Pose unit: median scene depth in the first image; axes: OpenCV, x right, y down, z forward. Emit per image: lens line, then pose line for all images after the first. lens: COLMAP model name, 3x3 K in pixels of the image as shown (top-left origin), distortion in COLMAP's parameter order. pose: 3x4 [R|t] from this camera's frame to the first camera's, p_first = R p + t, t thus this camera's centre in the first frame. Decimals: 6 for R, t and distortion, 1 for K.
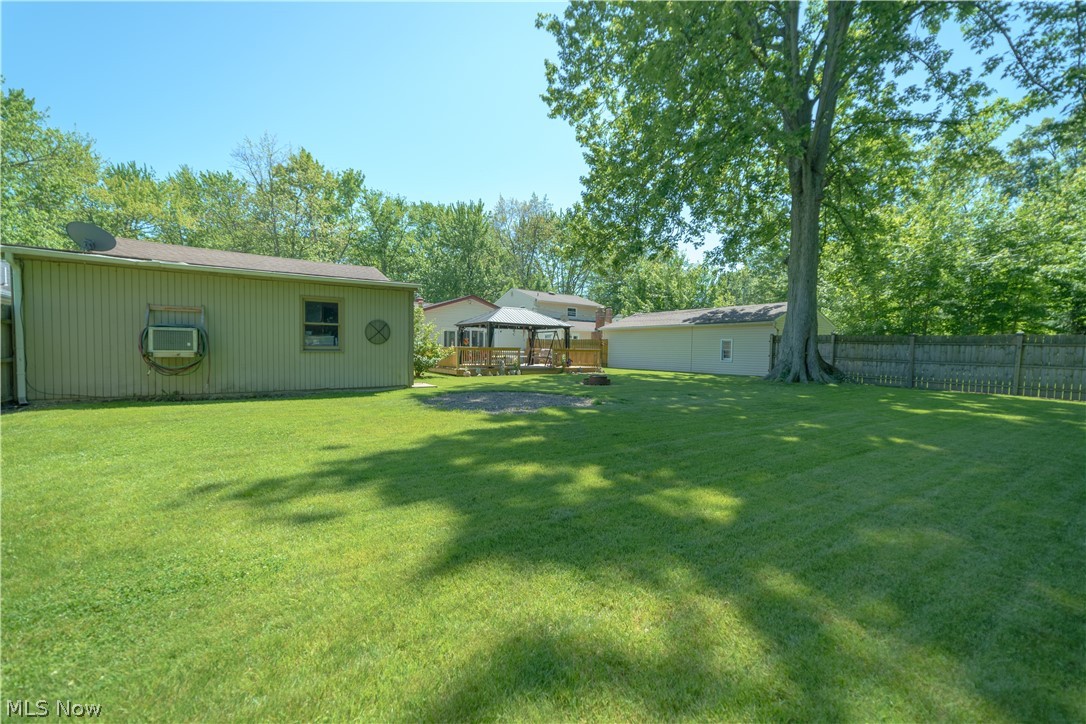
lens RADIAL K [[420.8, 0, 543.0], [0, 420.8, 365.2], [0, 0, 1]] dist [-0.014974, 0.007238]
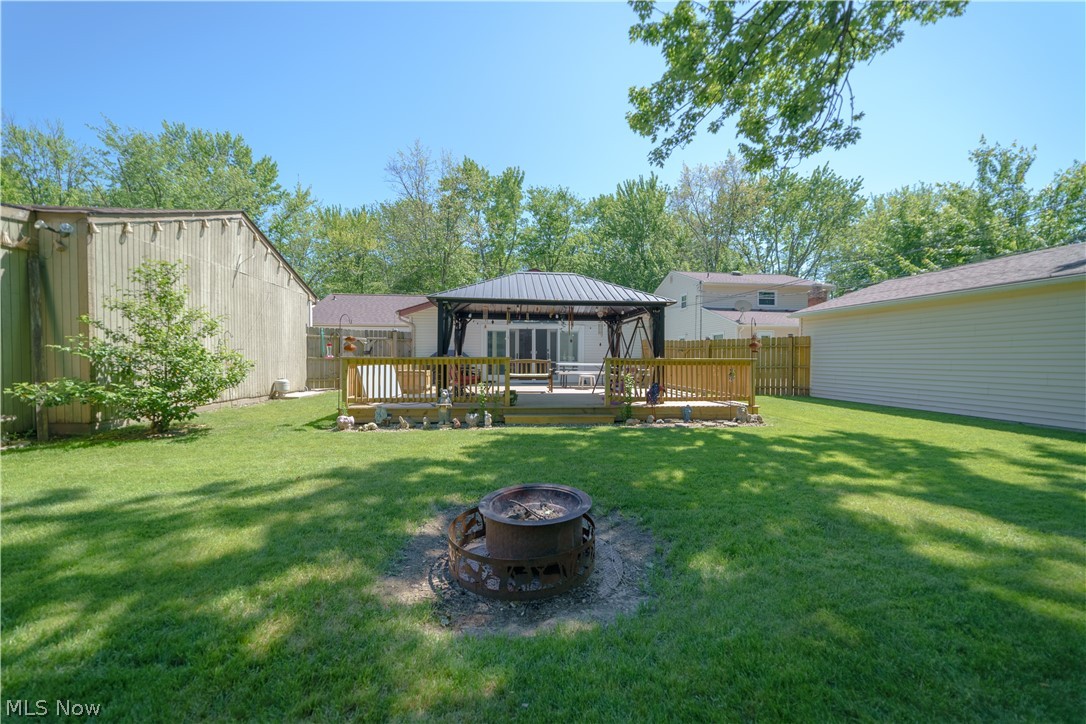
lens RADIAL K [[420.8, 0, 543.0], [0, 420.8, 365.2], [0, 0, 1]] dist [-0.014974, 0.007238]
pose [[0.873158, -0.002713, -0.487429, 0.091170], [-0.008626, 0.999742, -0.021018, -0.012858], [0.487360, 0.022556, 0.872910, 0.340780]]
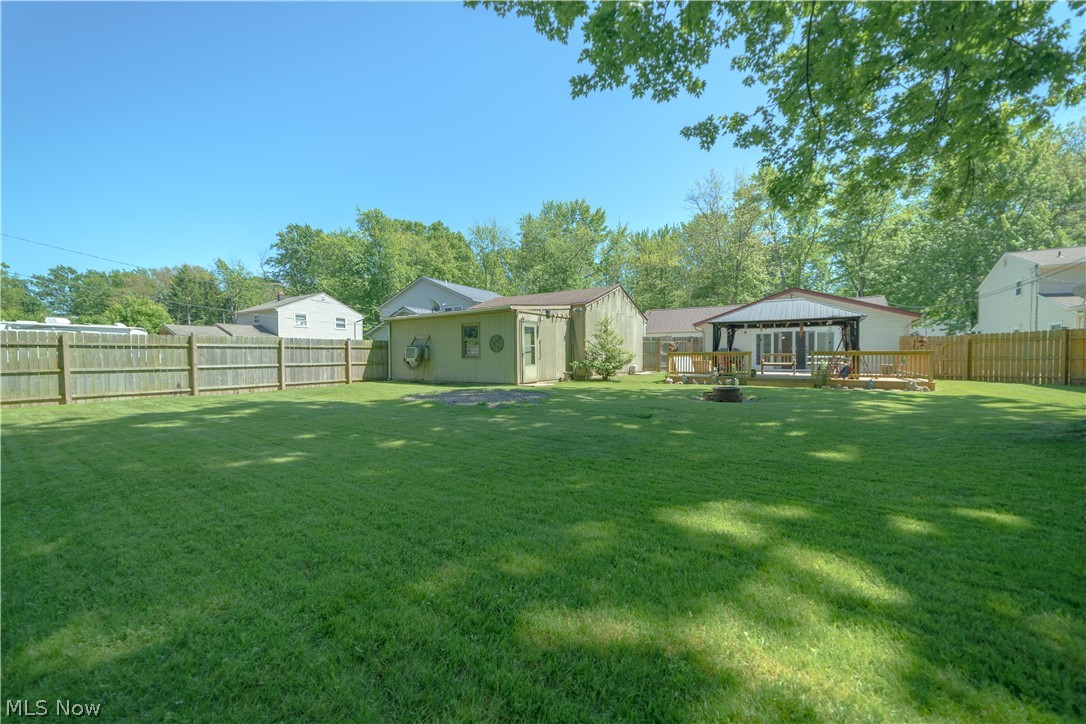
lens RADIAL K [[420.8, 0, 543.0], [0, 420.8, 365.2], [0, 0, 1]] dist [-0.014974, 0.007238]
pose [[0.371127, 0.004738, -0.928570, 0.278228], [-0.024270, 0.999695, -0.004599, -0.001184], [0.928265, 0.024243, 0.371128, 0.178233]]
